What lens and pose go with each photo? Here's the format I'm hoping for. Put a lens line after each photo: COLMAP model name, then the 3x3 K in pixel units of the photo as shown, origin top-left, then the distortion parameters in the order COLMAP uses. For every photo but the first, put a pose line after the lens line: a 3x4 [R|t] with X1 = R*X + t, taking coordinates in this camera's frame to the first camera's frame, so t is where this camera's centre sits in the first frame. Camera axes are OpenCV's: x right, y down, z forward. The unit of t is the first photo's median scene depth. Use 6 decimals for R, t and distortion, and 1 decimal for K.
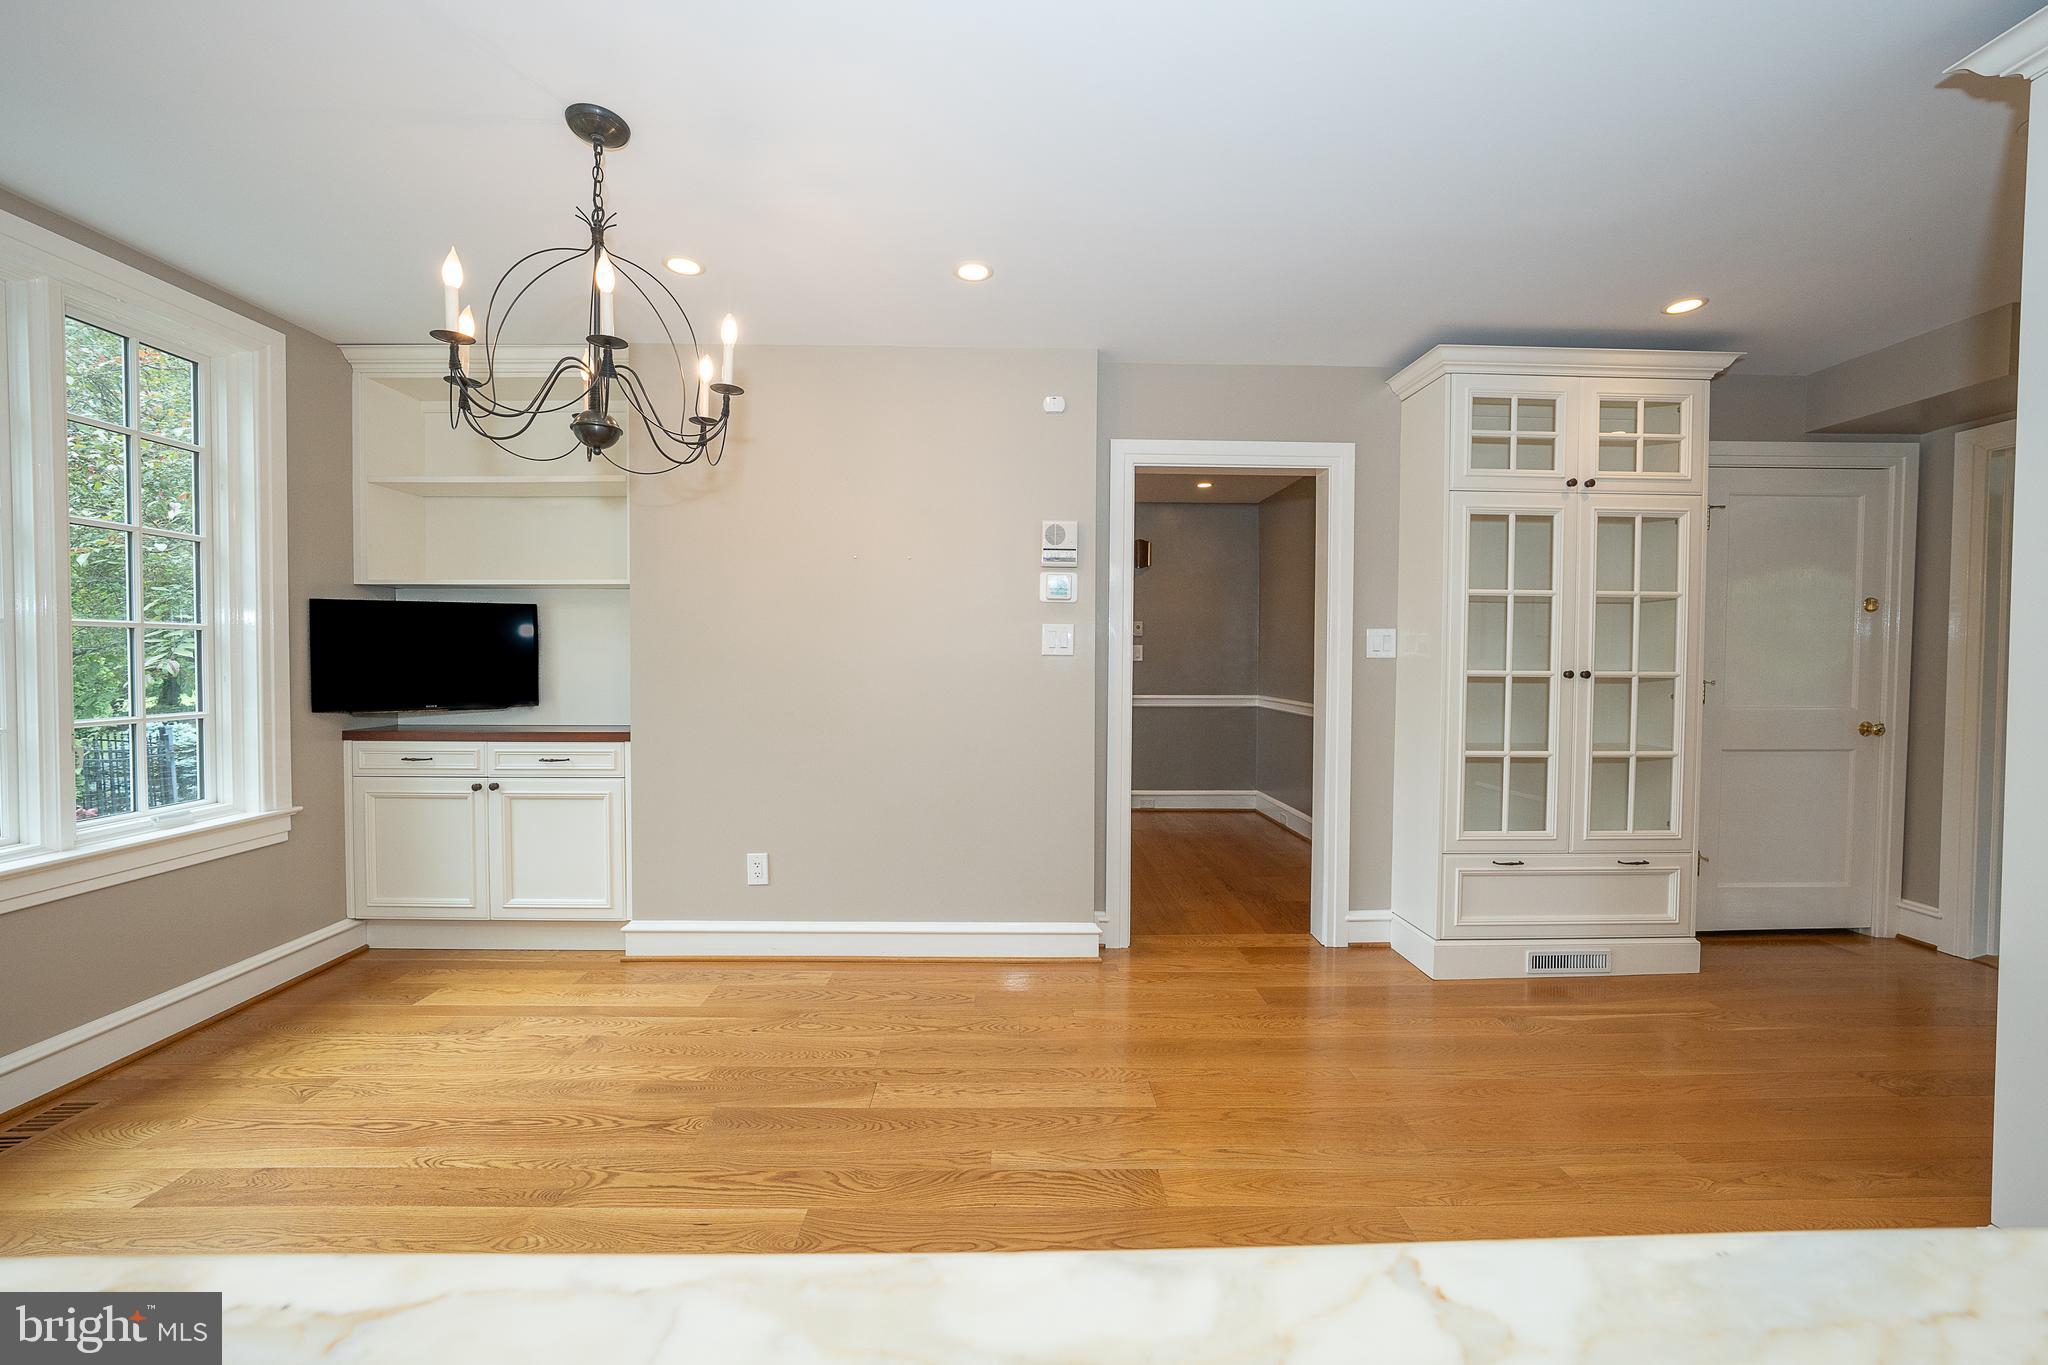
lens RADIAL K [[703.4, 0, 1026.2], [0, 703.4, 674.7], [0, 0, 1]] dist [-0.020564, 0.000526]
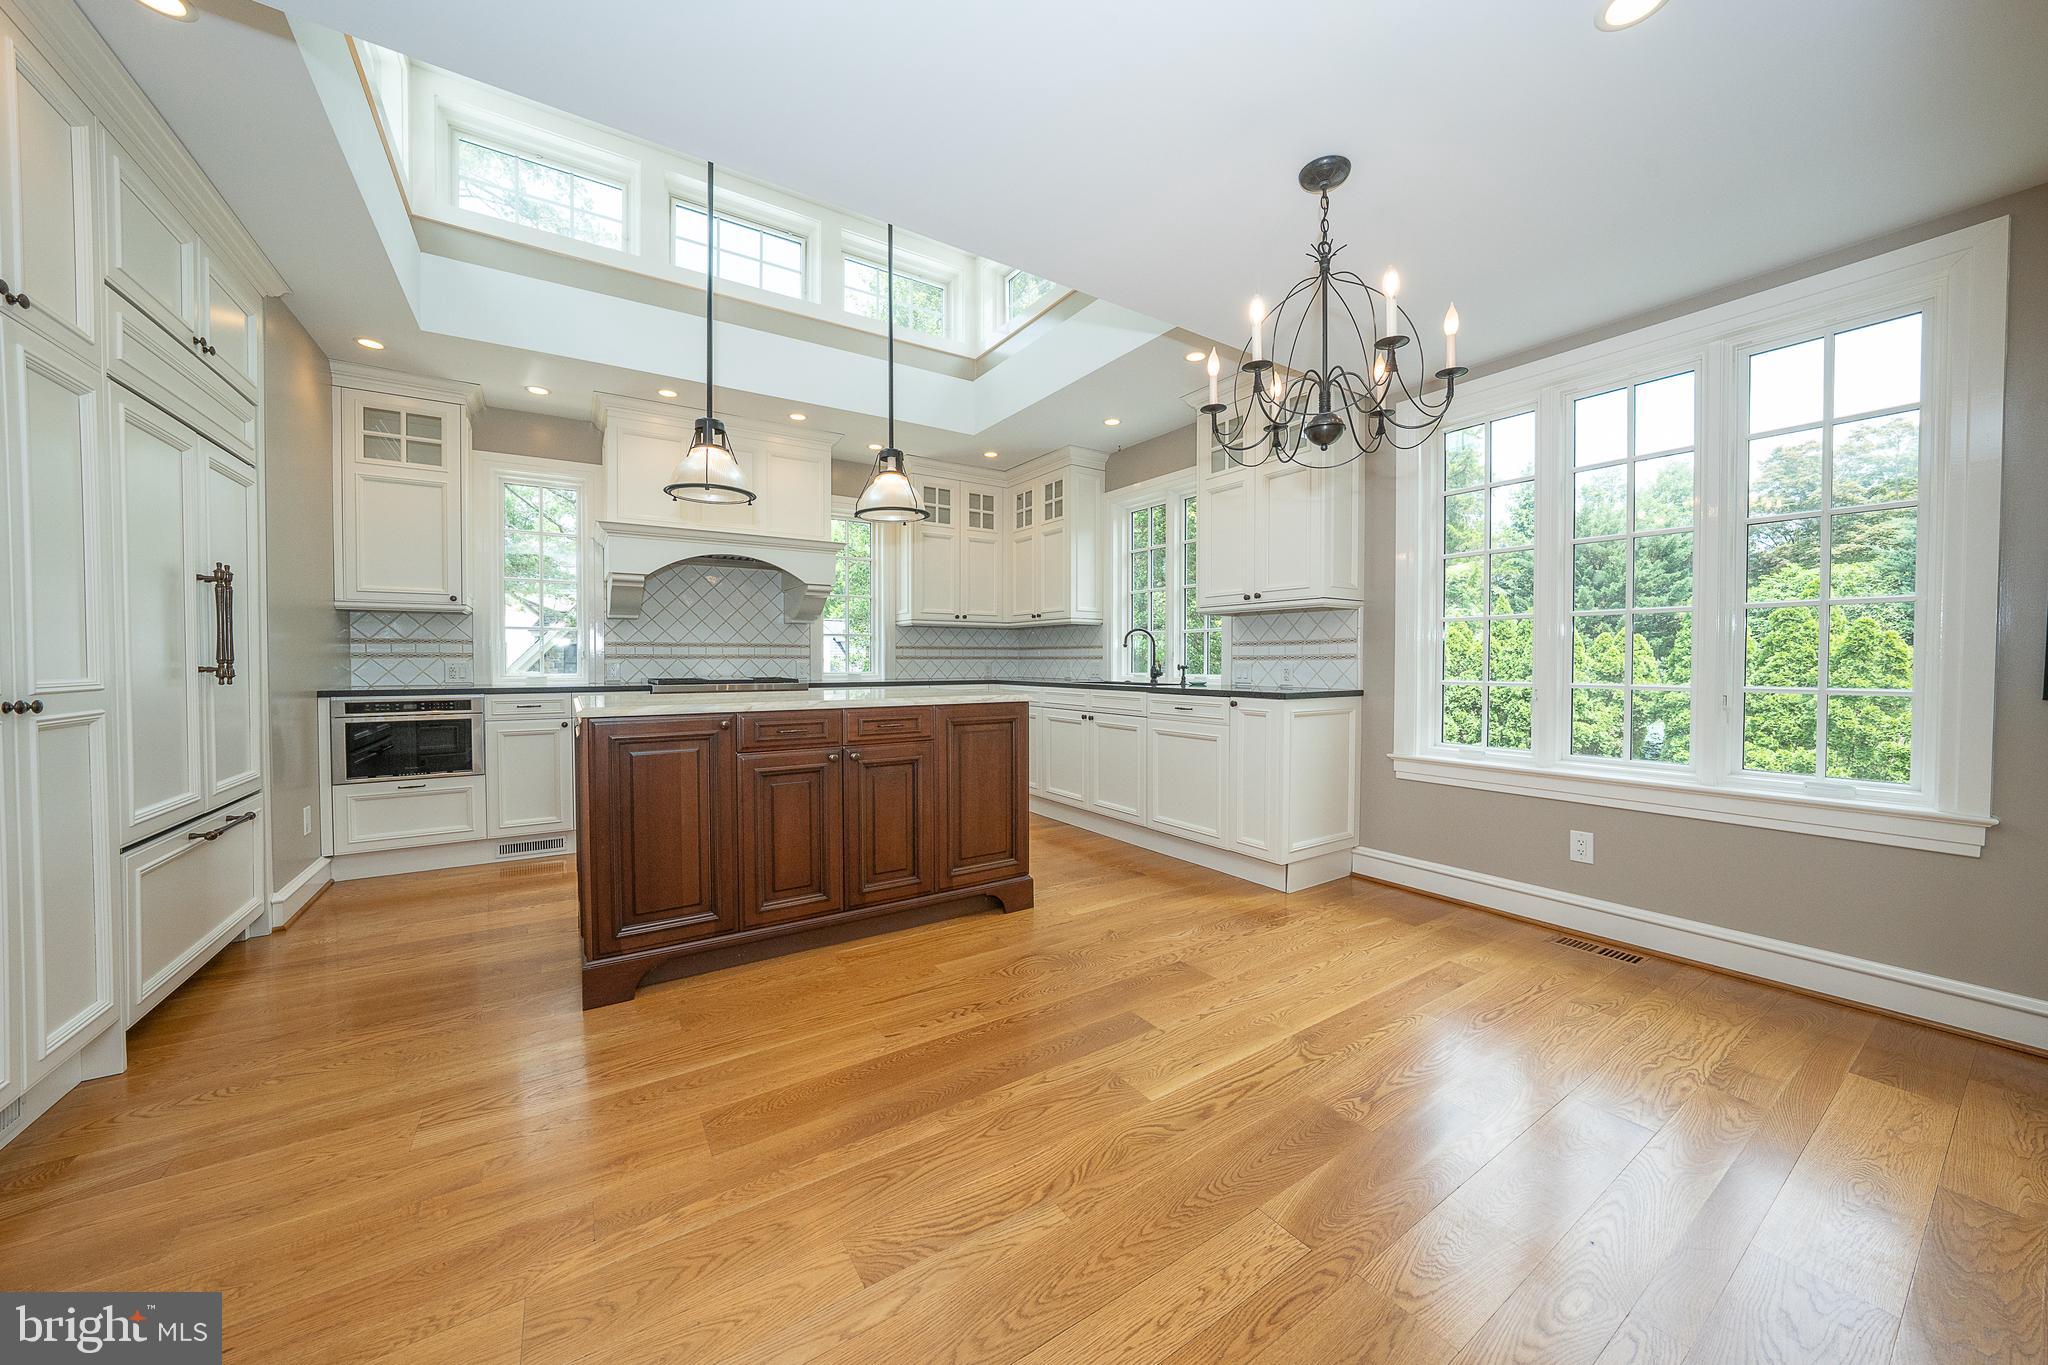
lens RADIAL K [[703.4, 0, 1026.2], [0, 703.4, 674.7], [0, 0, 1]] dist [-0.020564, 0.000526]
pose [[-0.846239, 0.003232, -0.532793, 0.429488], [-0.013691, 0.999519, 0.027809, 0.037943], [0.532627, 0.030828, -0.845789, 1.681961]]
